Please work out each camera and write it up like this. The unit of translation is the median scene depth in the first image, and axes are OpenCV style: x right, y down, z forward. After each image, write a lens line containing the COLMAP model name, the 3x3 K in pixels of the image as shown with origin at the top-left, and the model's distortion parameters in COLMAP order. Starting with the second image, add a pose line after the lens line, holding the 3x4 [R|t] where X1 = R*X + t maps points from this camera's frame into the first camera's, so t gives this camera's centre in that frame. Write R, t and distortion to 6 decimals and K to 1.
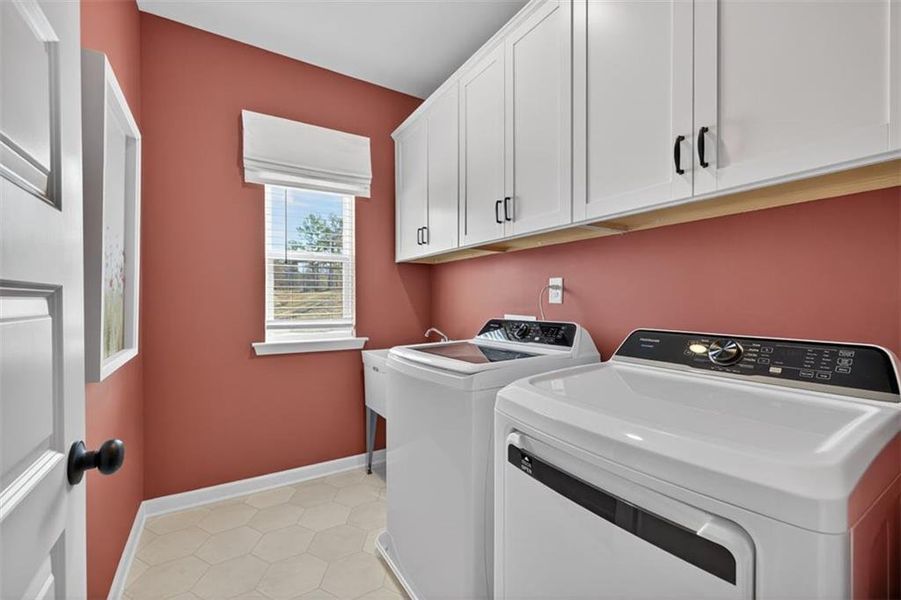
lens RADIAL K [[381.6, 0, 449.2], [0, 381.6, 302.6], [0, 0, 1]] dist [0.014910, -0.003526]
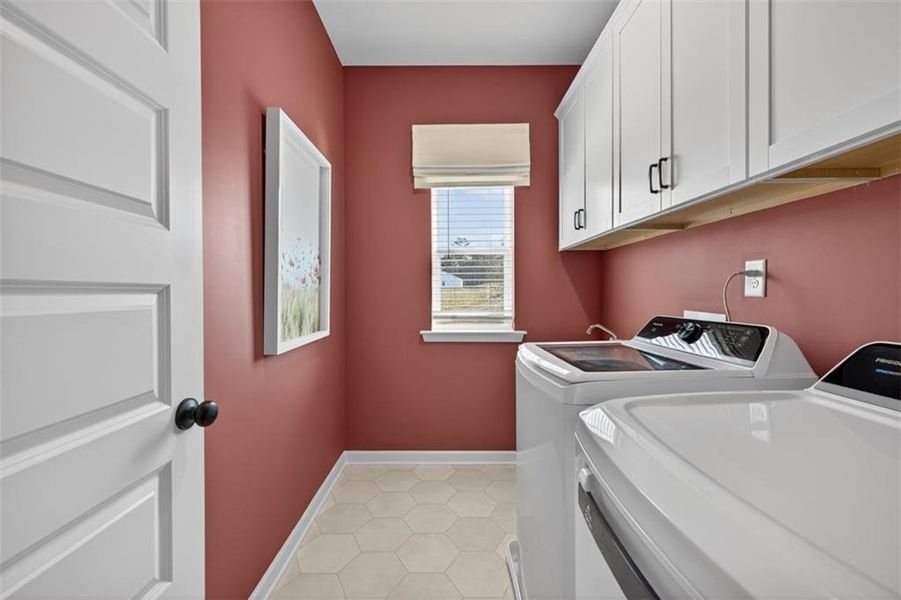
lens RADIAL K [[381.6, 0, 449.3], [0, 381.6, 294.4], [0, 0, 1]] dist [0.014910, -0.003526]
pose [[0.850789, 0.000337, -0.525508, 0.155329], [-0.000113, 1.000000, 0.000458, -0.002194], [0.525508, -0.000330, 0.850789, 0.096411]]
